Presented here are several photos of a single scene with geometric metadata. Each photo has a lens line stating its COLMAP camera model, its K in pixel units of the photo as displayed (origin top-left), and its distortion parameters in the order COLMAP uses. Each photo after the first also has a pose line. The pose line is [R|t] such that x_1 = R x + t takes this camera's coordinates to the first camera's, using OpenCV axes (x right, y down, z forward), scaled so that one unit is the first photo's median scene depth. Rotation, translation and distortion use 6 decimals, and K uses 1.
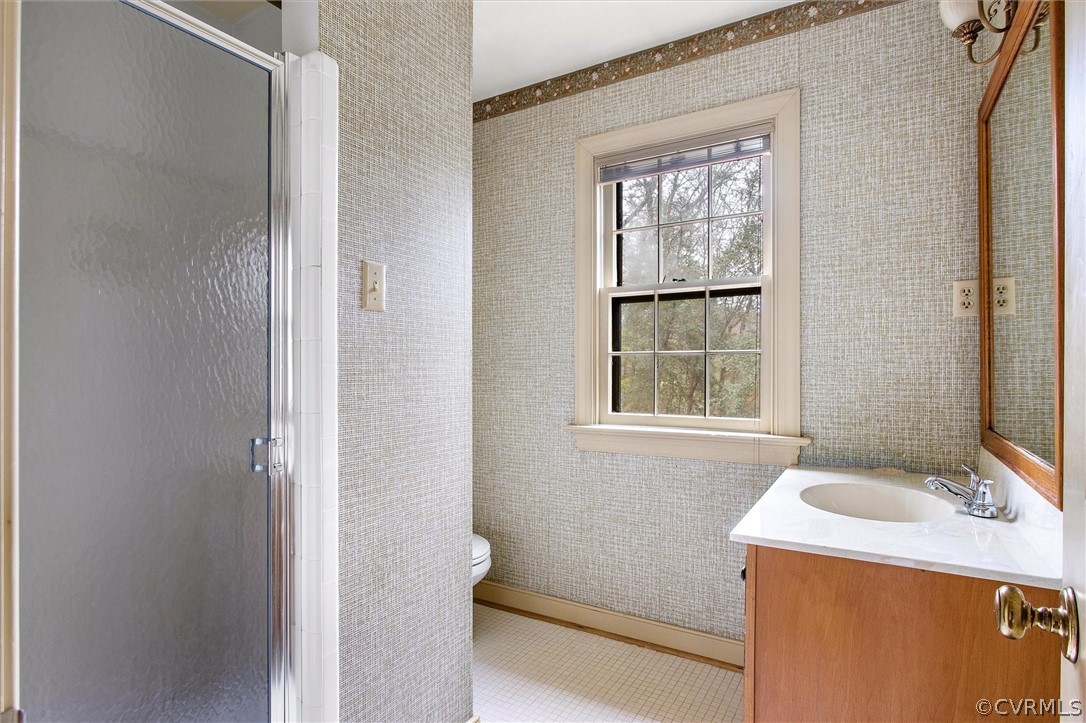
lens RADIAL K [[533.7, 0, 539.6], [0, 533.7, 362.7], [0, 0, 1]] dist [0.001058, 0.000903]
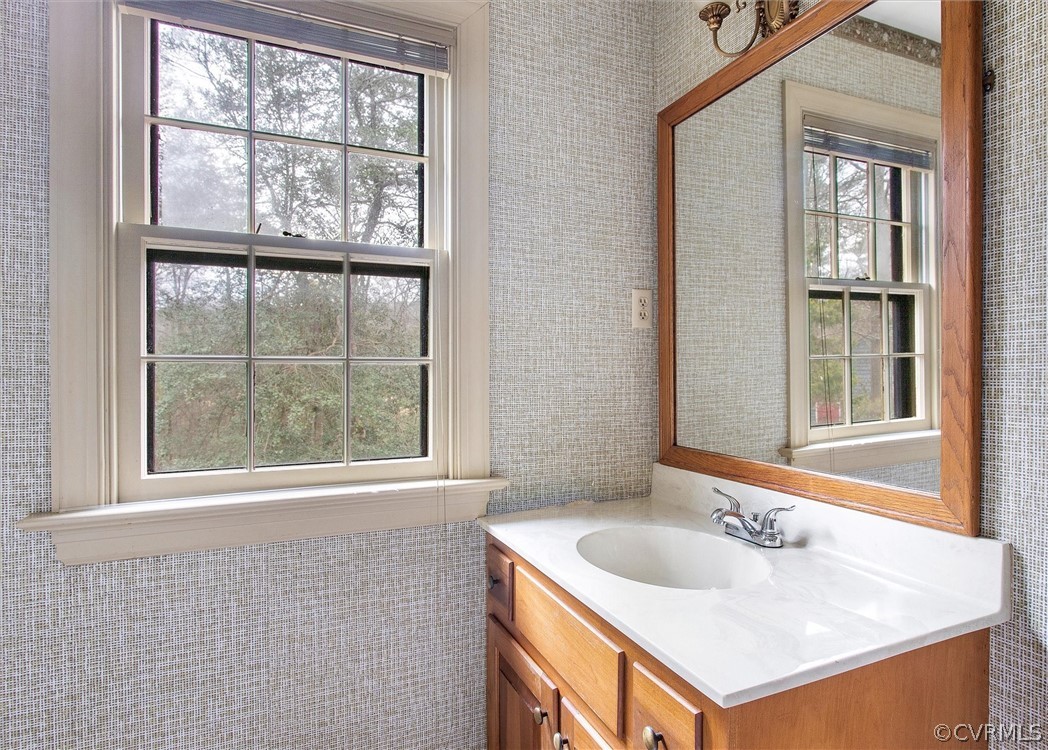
lens RADIAL K [[584.3, 0, 524.7], [0, 584.3, 378.1], [0, 0, 1]] dist [-0.003850, -0.000326]
pose [[0.567763, -0.002938, 0.823187, -0.157805], [-0.002169, 0.999985, 0.005065, -0.002362], [-0.823189, -0.004661, 0.567748, 0.540983]]
